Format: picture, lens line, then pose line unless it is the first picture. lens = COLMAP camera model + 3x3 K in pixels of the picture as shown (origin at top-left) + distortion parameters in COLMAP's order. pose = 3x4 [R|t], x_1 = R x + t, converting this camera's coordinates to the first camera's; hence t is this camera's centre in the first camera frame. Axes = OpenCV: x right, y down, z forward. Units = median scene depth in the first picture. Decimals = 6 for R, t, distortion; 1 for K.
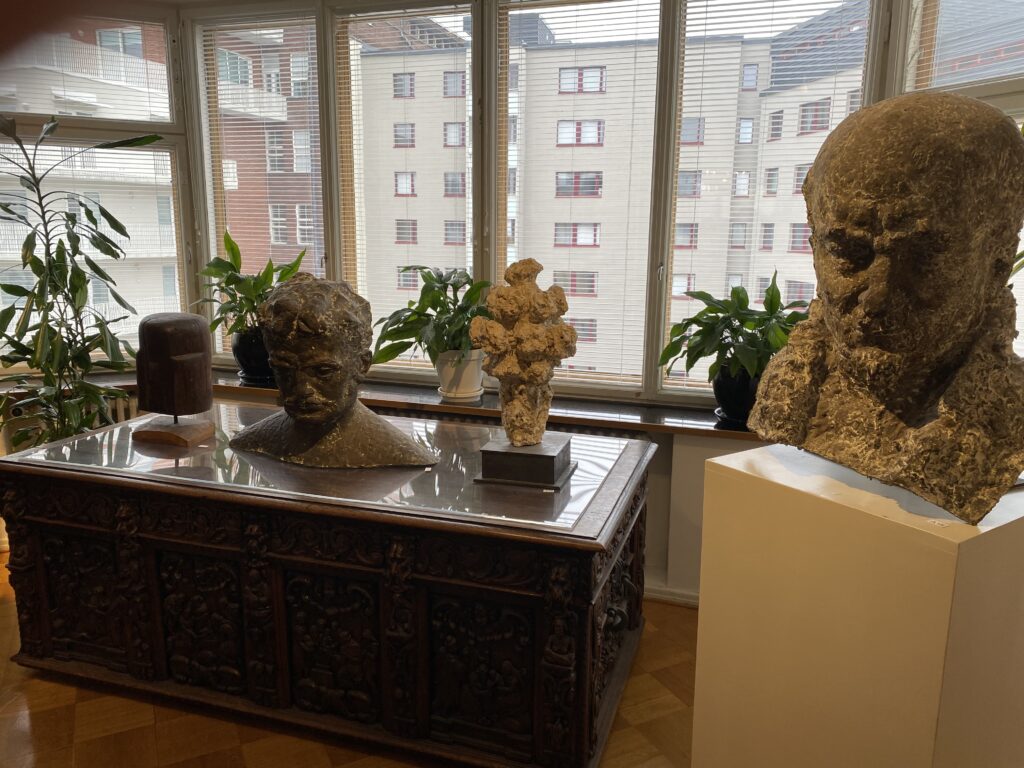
lens RADIAL K [[784.9, 0, 509.1], [0, 784.9, 385.5], [0, 0, 1]] dist [0.036955, -0.021275]
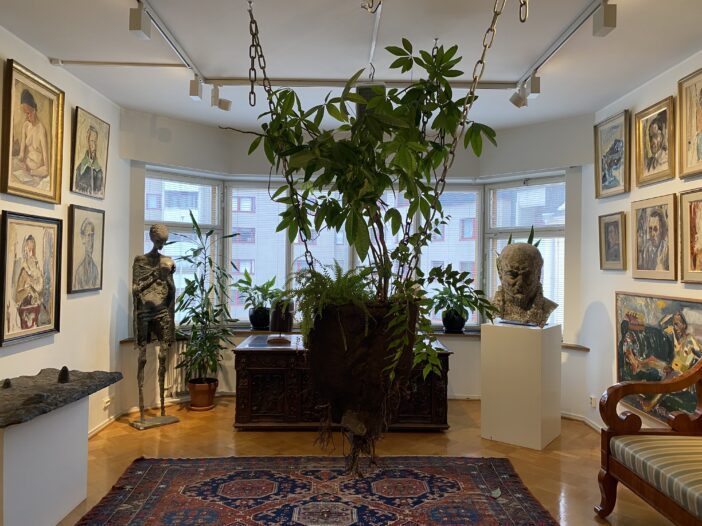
lens RADIAL K [[538.1, 0, 349.1], [0, 538.1, 266.8], [0, 0, 1]] dist [0.036955, -0.021275]
pose [[0.942839, -0.001437, 0.333246, -1.547736], [0.063536, 0.982423, -0.175522, 0.288080], [-0.327137, 0.186662, 0.926358, -1.668659]]
